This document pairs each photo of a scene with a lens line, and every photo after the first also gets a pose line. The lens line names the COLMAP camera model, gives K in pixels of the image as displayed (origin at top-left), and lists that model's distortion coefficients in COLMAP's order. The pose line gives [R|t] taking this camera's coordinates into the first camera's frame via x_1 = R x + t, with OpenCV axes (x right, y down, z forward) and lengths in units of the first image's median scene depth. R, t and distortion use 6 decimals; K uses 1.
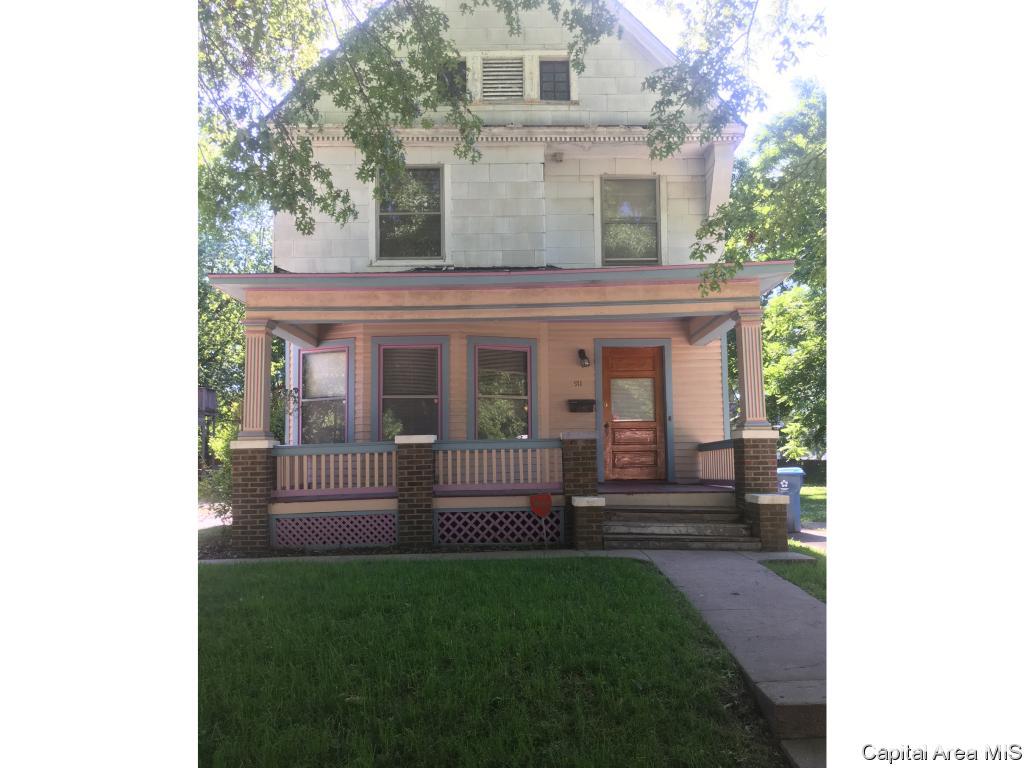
lens RADIAL K [[658.1, 0, 513.9], [0, 658.1, 381.9], [0, 0, 1]] dist [0.006034, -0.000070]
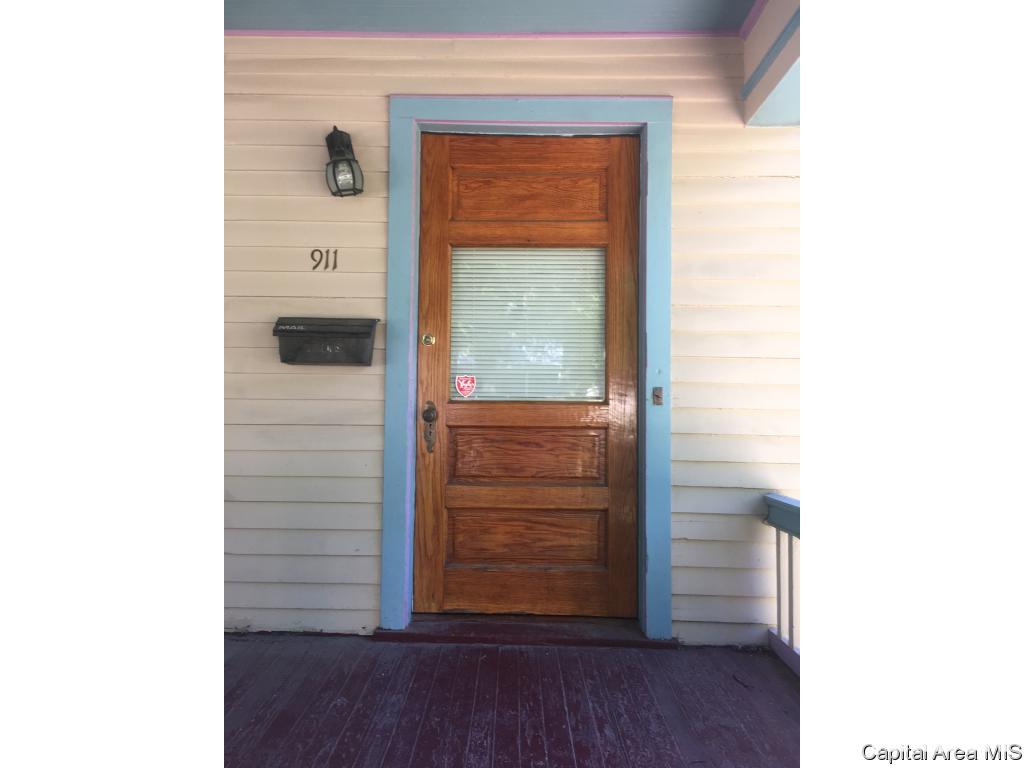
lens RADIAL K [[658.1, 0, 509.3], [0, 658.1, 385.4], [0, 0, 1]] dist [0.006034, -0.000070]
pose [[0.999703, 0.024359, 0.001014, 0.175220], [-0.024379, 0.999054, 0.036019, 0.042942], [-0.000136, -0.036033, 0.999351, 0.728000]]
